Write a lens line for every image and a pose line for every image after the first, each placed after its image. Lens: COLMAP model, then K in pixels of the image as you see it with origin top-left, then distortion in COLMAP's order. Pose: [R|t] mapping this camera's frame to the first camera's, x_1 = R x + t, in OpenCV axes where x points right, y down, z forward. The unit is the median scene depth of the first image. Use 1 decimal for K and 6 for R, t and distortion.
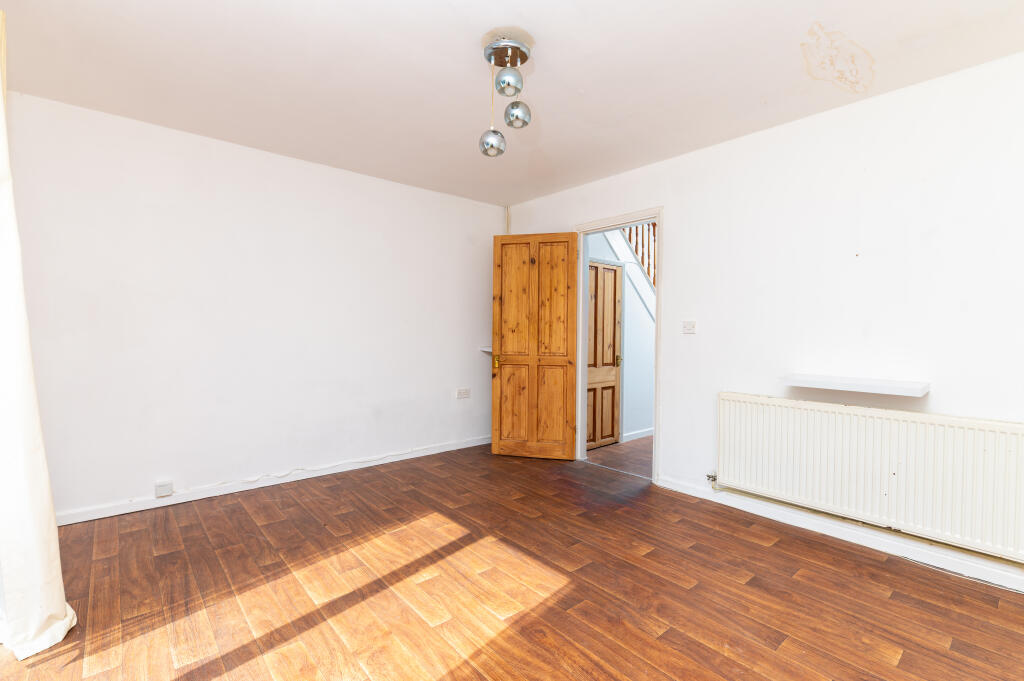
lens RADIAL K [[457.3, 0, 507.8], [0, 457.3, 343.9], [0, 0, 1]] dist [-0.002601, 0.001119]
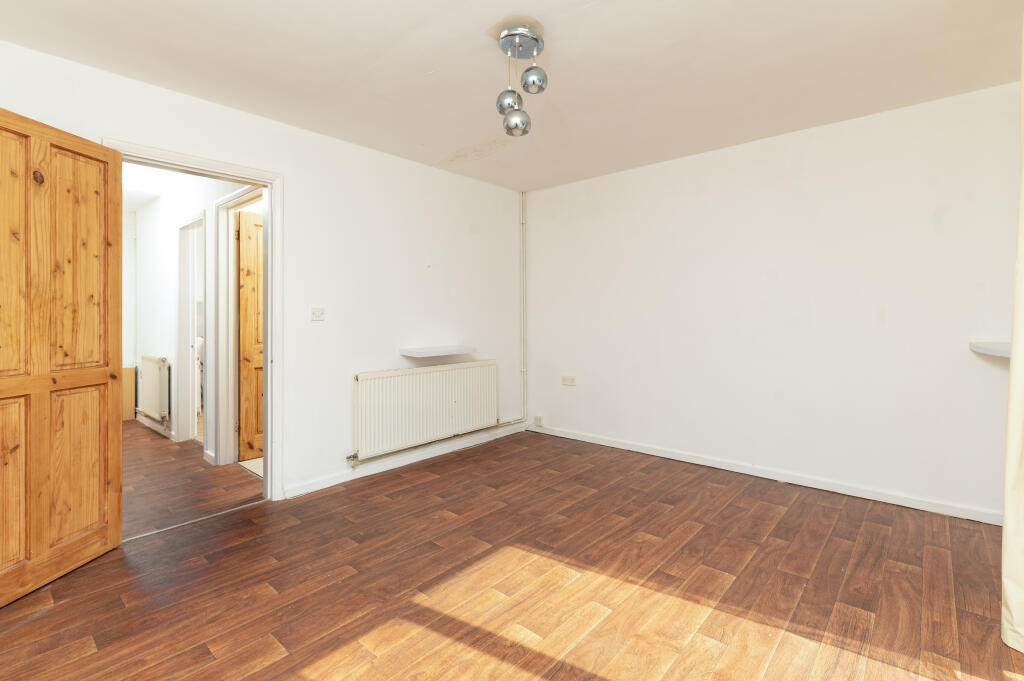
lens RADIAL K [[457.3, 0, 524.0], [0, 457.3, 323.3], [0, 0, 1]] dist [-0.002601, 0.001119]
pose [[-0.131021, -0.021120, 0.991155, -0.743276], [0.035693, 0.999024, 0.026006, -0.033250], [-0.990737, 0.038785, -0.130139, 0.855103]]
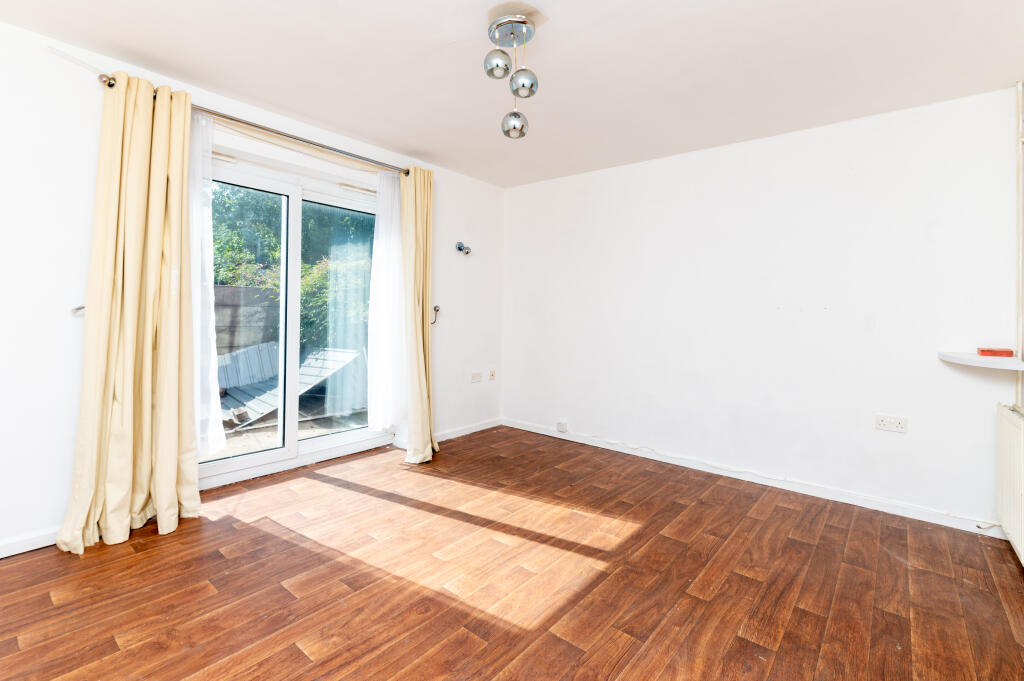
lens RADIAL K [[480.3, 0, 532.2], [0, 480.3, 297.8], [0, 0, 1]] dist [-0.000650, -0.001608]
pose [[0.180086, -0.034089, -0.983060, 0.766979], [-0.053332, 0.997591, -0.044363, -0.013530], [0.982204, 0.060417, 0.177834, 0.651688]]
